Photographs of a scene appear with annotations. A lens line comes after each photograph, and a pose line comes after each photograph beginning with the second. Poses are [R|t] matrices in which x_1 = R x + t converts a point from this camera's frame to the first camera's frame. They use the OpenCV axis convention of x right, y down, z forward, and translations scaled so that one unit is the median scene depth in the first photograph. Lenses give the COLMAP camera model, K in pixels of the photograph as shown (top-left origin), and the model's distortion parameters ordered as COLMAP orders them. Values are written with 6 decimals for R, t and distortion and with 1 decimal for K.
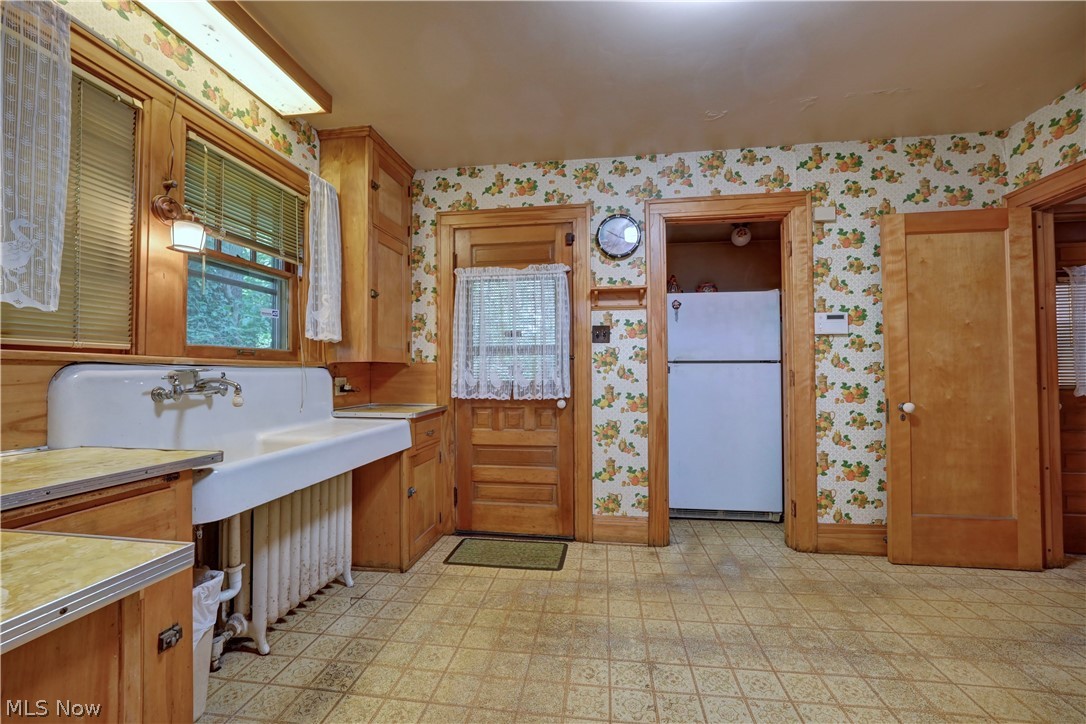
lens RADIAL K [[442.0, 0, 547.3], [0, 442.0, 358.6], [0, 0, 1]] dist [-0.003045, 0.000222]
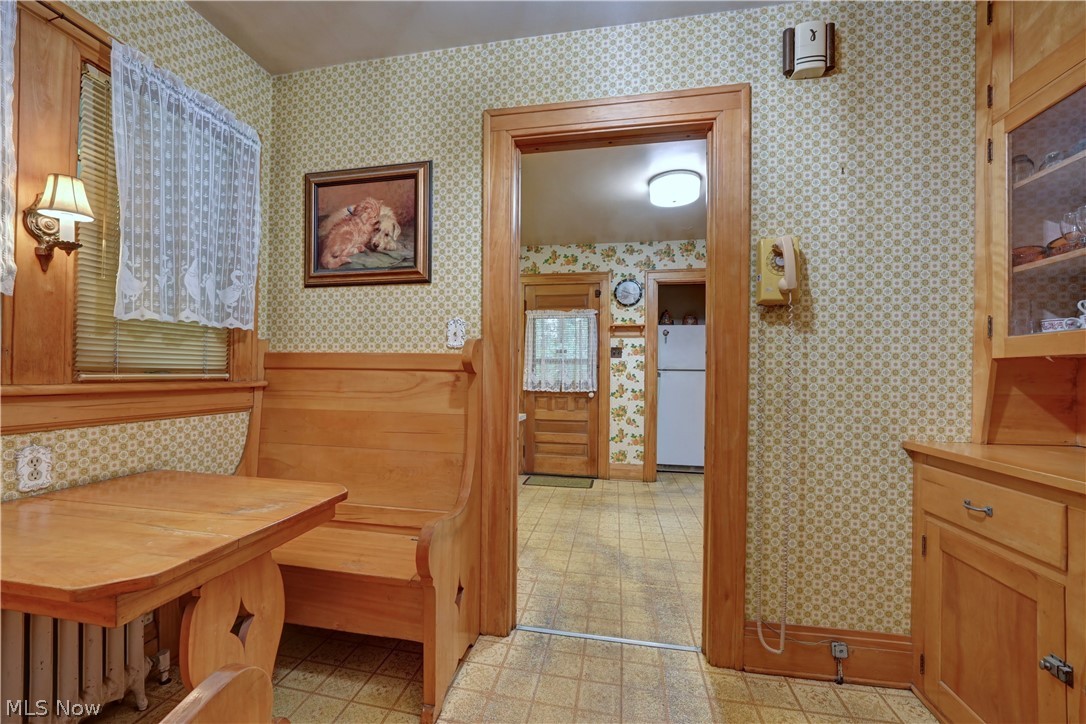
lens RADIAL K [[442.0, 0, 534.9], [0, 442.0, 371.6], [0, 0, 1]] dist [-0.003045, 0.000222]
pose [[0.998538, 0.013975, -0.052225, -0.090468], [-0.012738, 0.999632, 0.023954, -0.019970], [0.052540, -0.023254, 0.998348, -0.631453]]
